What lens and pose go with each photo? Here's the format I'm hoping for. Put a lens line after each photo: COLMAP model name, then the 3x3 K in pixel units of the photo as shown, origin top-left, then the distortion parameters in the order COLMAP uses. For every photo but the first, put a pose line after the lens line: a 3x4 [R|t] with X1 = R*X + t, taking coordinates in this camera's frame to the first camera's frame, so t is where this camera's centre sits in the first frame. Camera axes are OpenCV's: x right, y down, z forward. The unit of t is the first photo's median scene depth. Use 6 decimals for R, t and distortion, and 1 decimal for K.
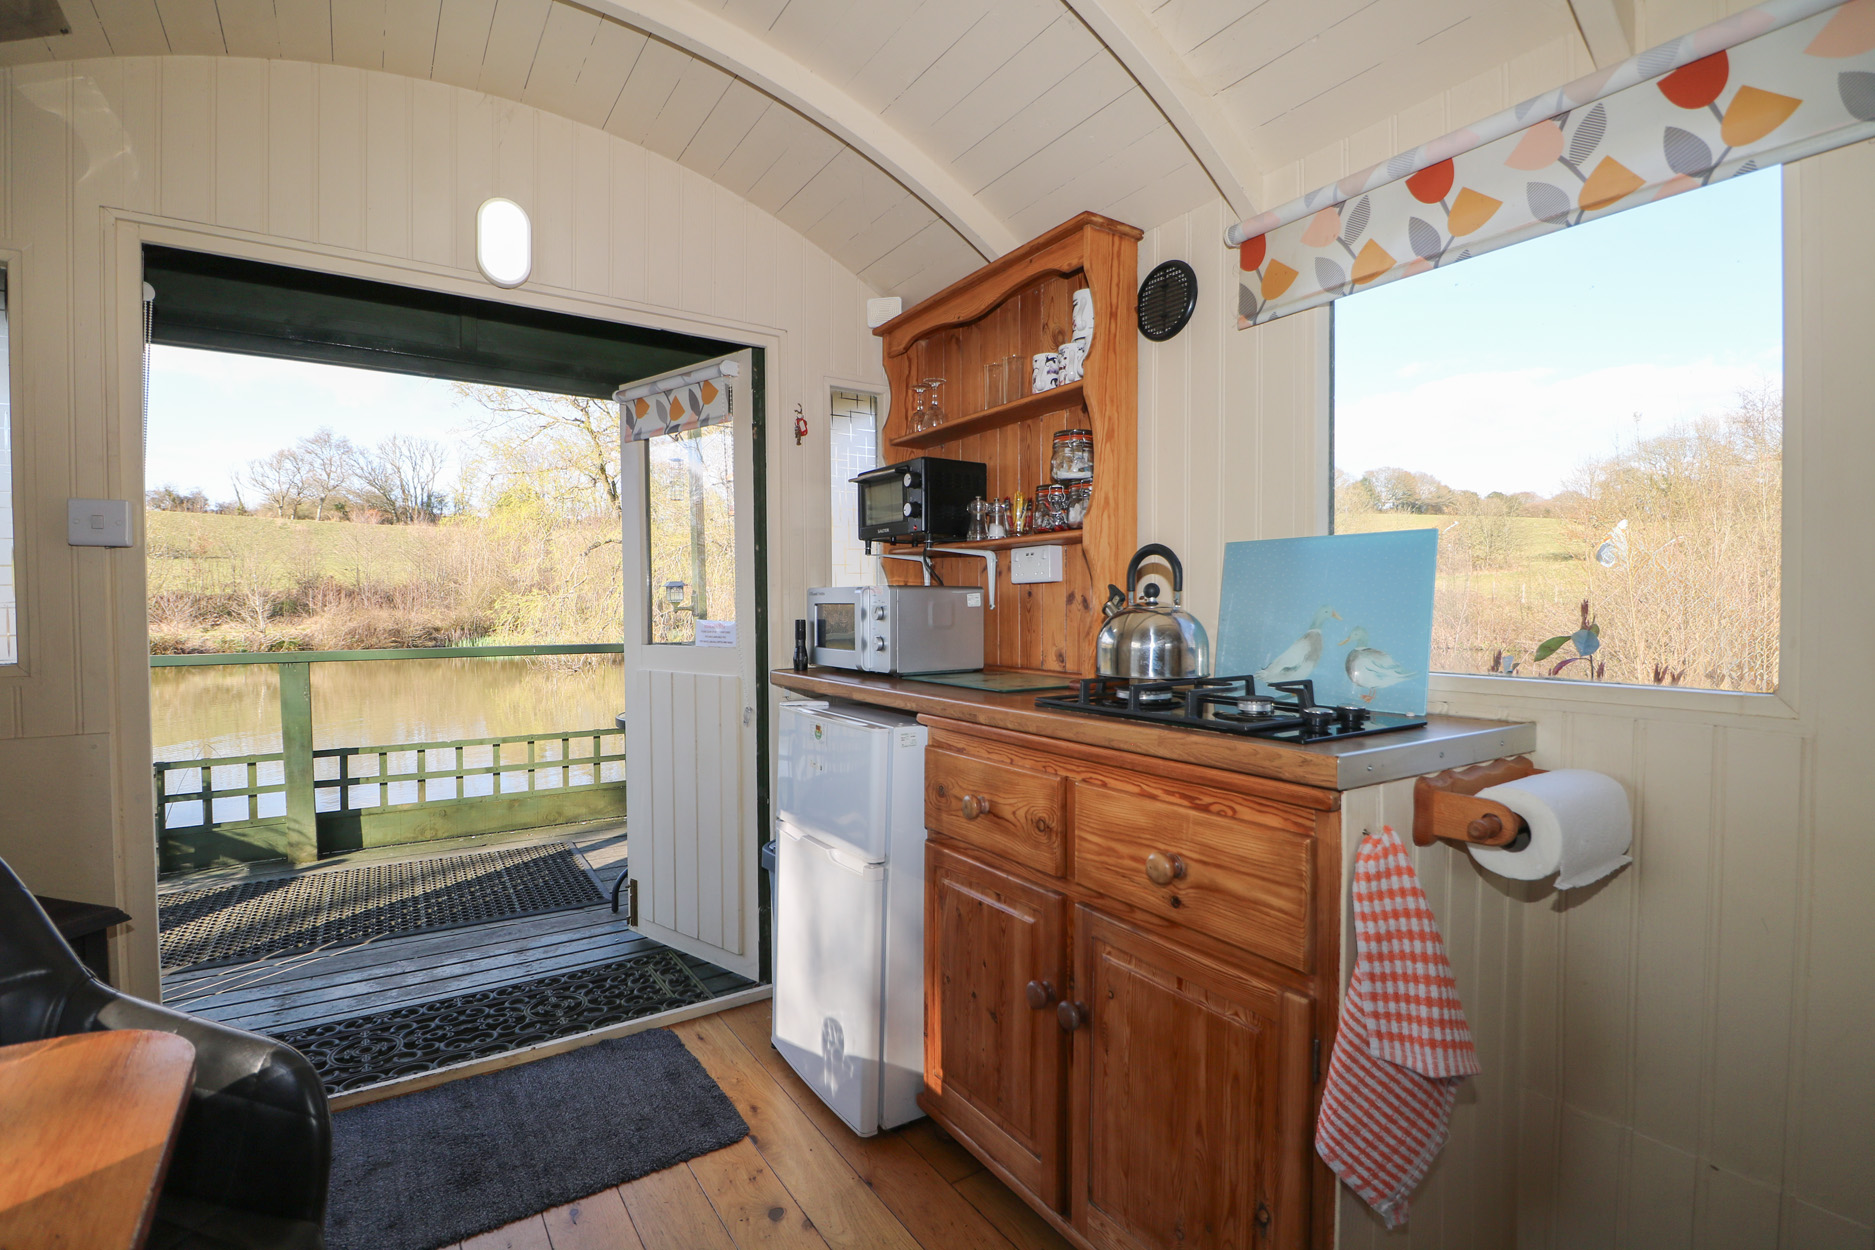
lens RADIAL K [[872.2, 0, 941.1], [0, 872.2, 619.3], [0, 0, 1]] dist [0.000374, -0.013397]
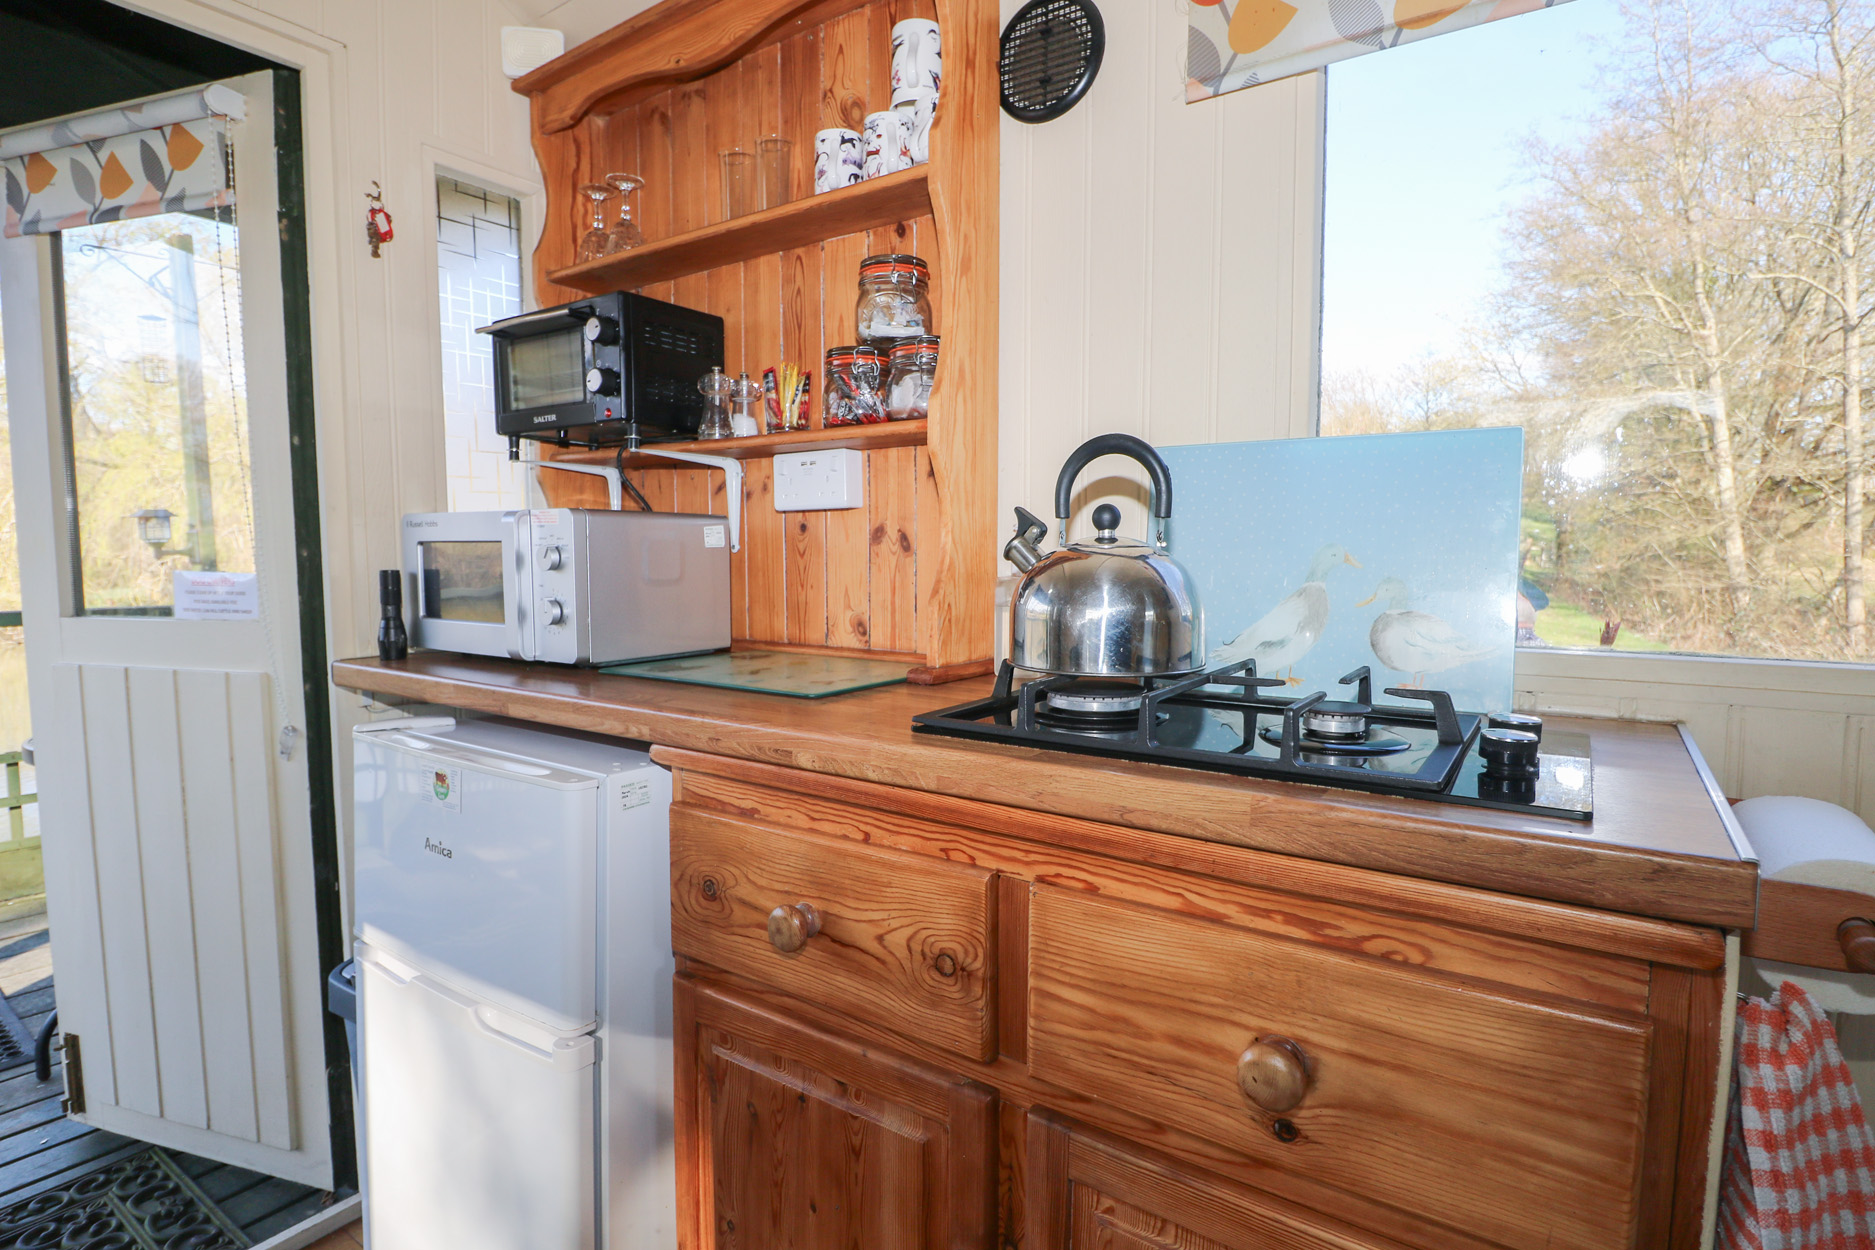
lens RADIAL K [[938.2, 0, 943.2], [0, 938.2, 616.7], [0, 0, 1]] dist [-0.002932, -0.012038]
pose [[0.927126, -0.023804, 0.373993, -0.059795], [0.003380, 0.998471, 0.055170, -0.001554], [-0.374734, -0.049886, 0.925789, 0.321871]]
